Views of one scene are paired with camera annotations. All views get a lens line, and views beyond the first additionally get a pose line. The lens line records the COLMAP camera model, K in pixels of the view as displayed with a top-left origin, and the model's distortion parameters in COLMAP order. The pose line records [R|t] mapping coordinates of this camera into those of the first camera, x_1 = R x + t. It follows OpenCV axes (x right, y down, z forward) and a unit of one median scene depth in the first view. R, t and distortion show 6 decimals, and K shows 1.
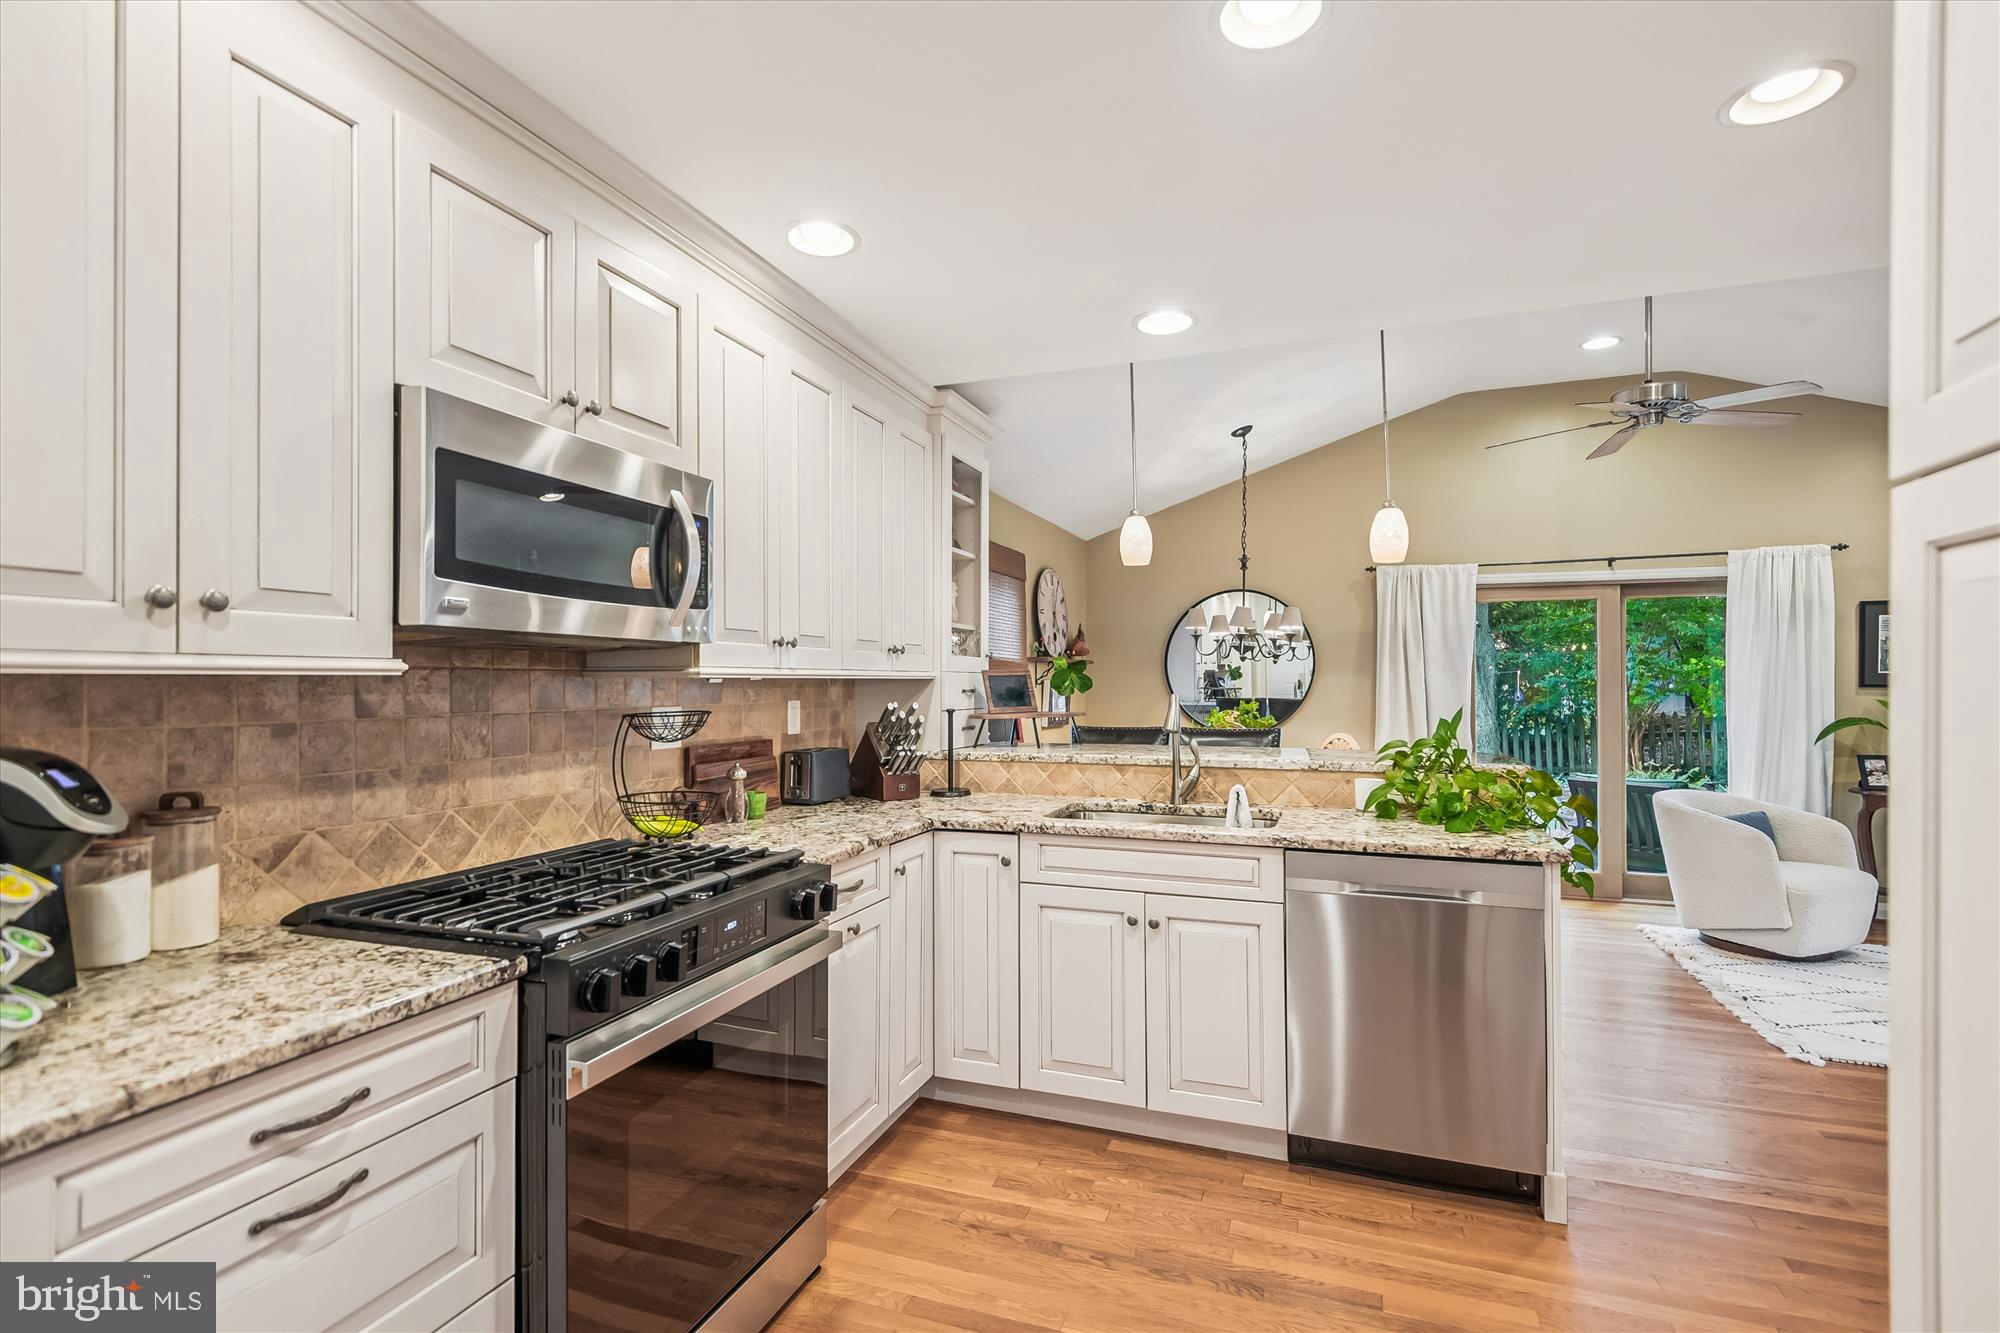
lens RADIAL K [[932.3, 0, 1010.2], [0, 932.3, 676.0], [0, 0, 1]] dist [0.031323, -0.011296]
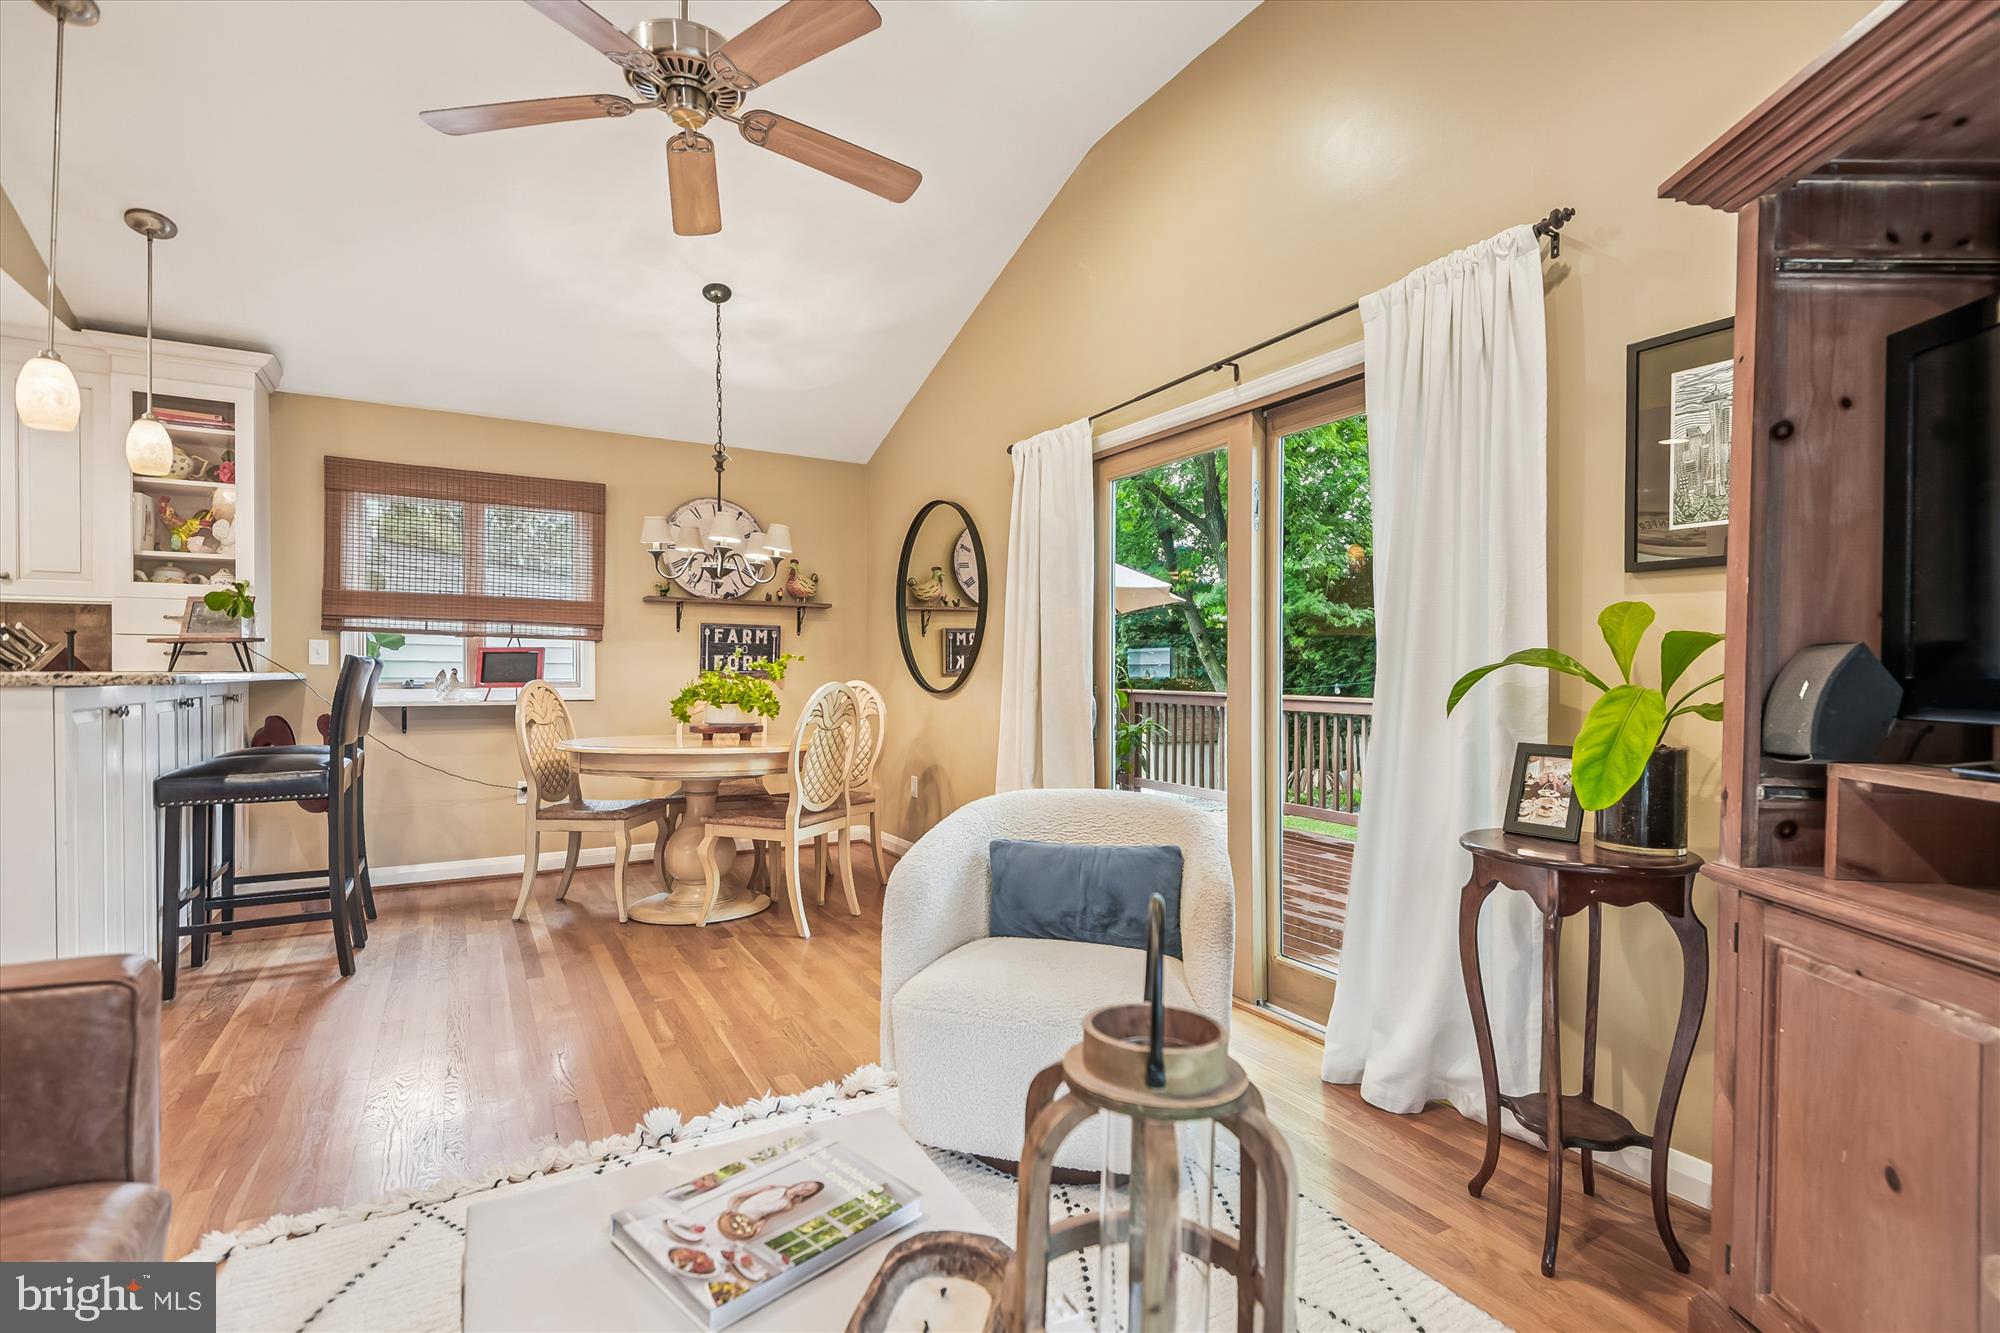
lens RADIAL K [[932.3, 0, 1004.8], [0, 932.3, 671.7], [0, 0, 1]] dist [0.031323, -0.011296]
pose [[0.772463, 0.006292, -0.635028, 2.519651], [0.001631, 0.999928, 0.011891, 0.123310], [0.635057, -0.010221, 0.772397, 1.450552]]
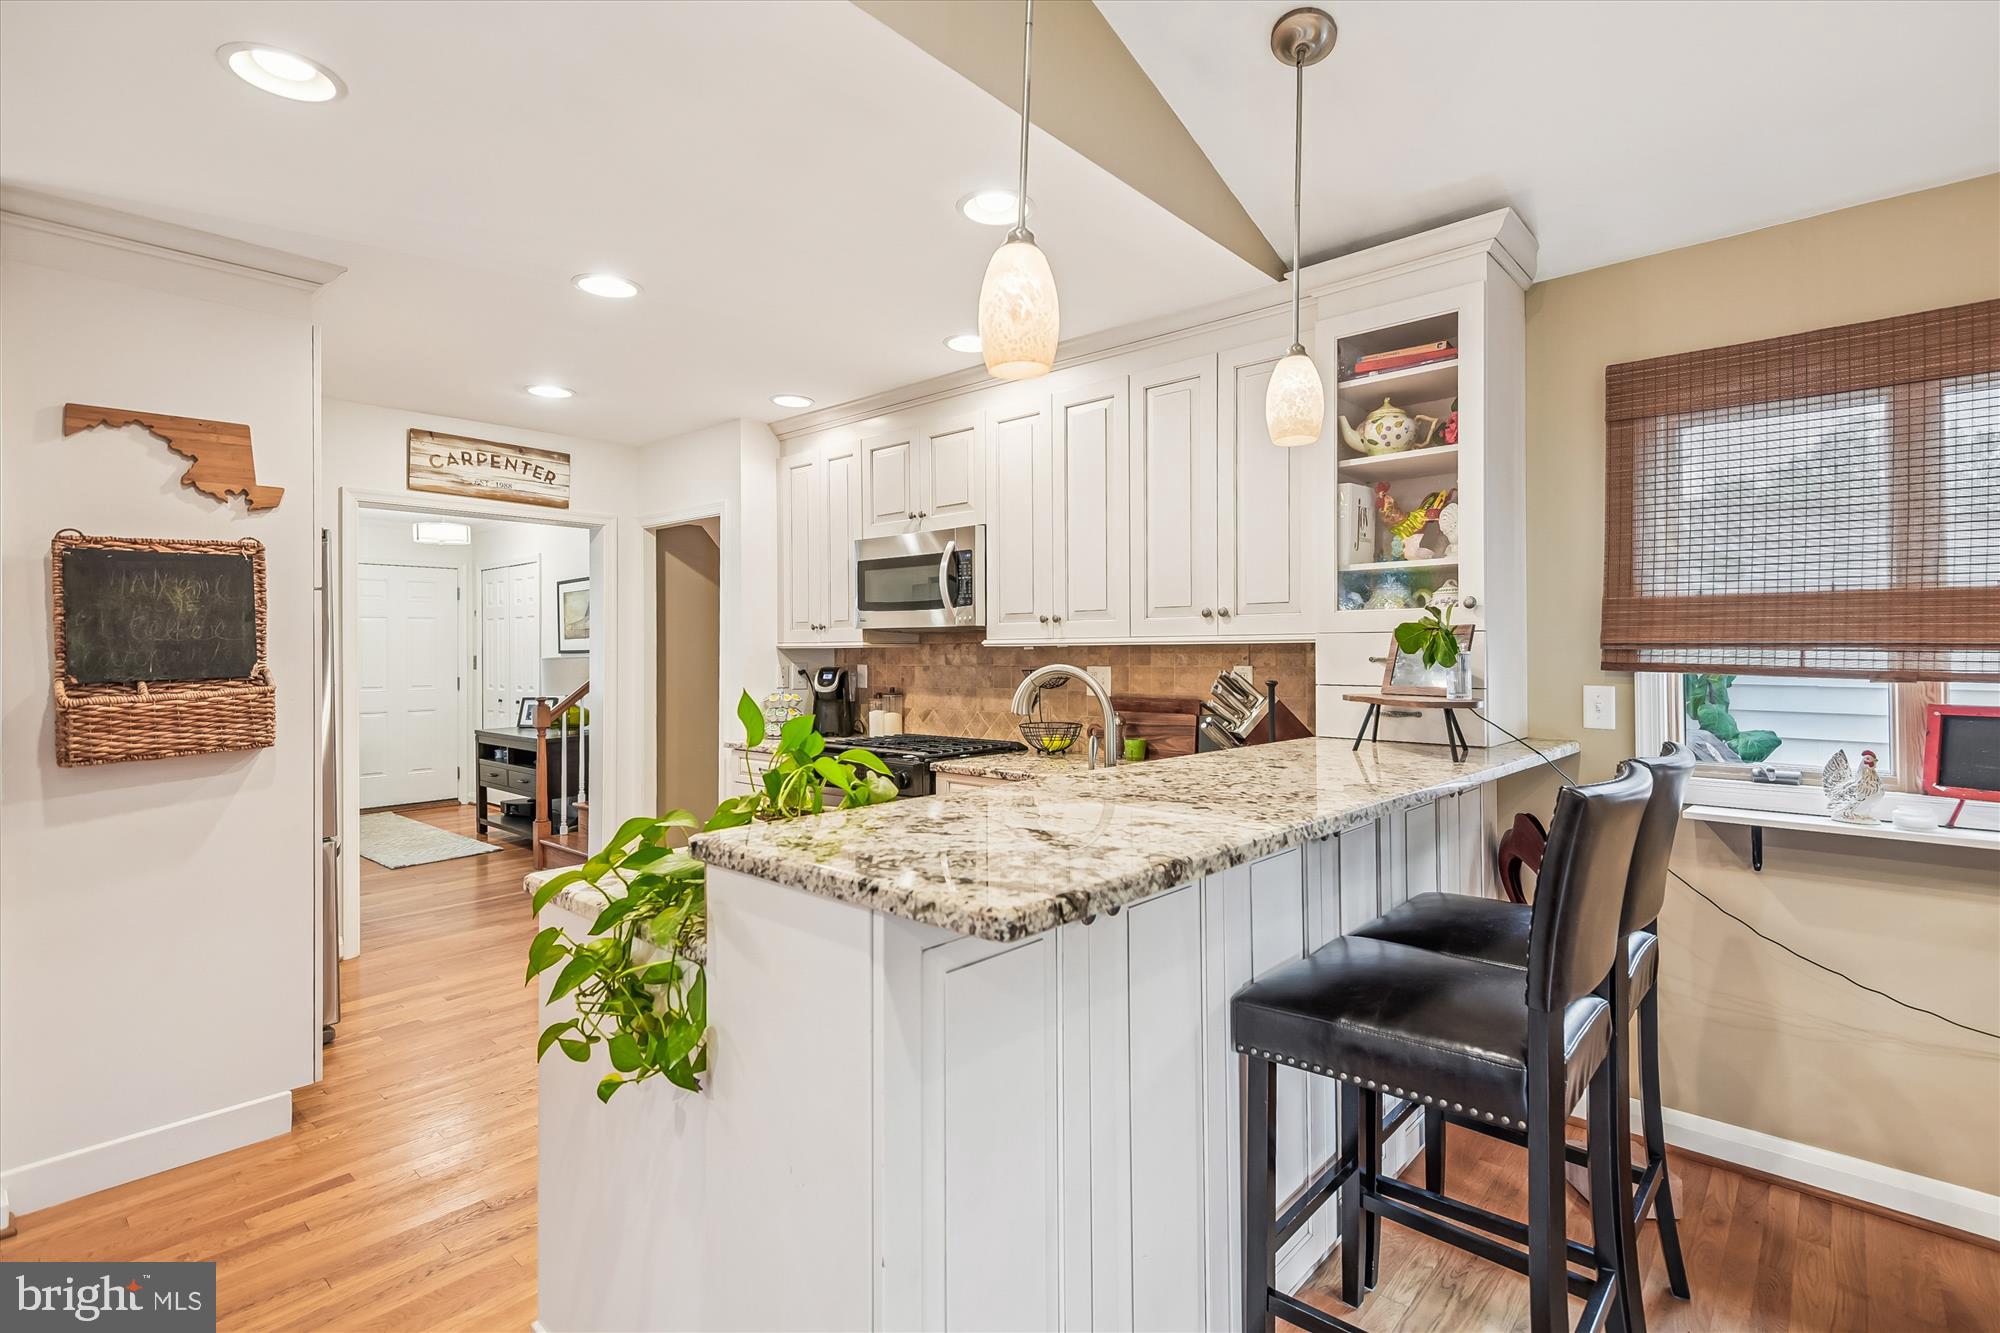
lens RADIAL K [[932.3, 0, 1028.1], [0, 932.3, 644.4], [0, 0, 1]] dist [0.031323, -0.011296]
pose [[-0.359571, -0.001156, -0.933117, 1.314000], [0.013081, 0.999895, -0.006279, 0.010096], [0.933026, -0.014464, -0.359519, 1.890294]]
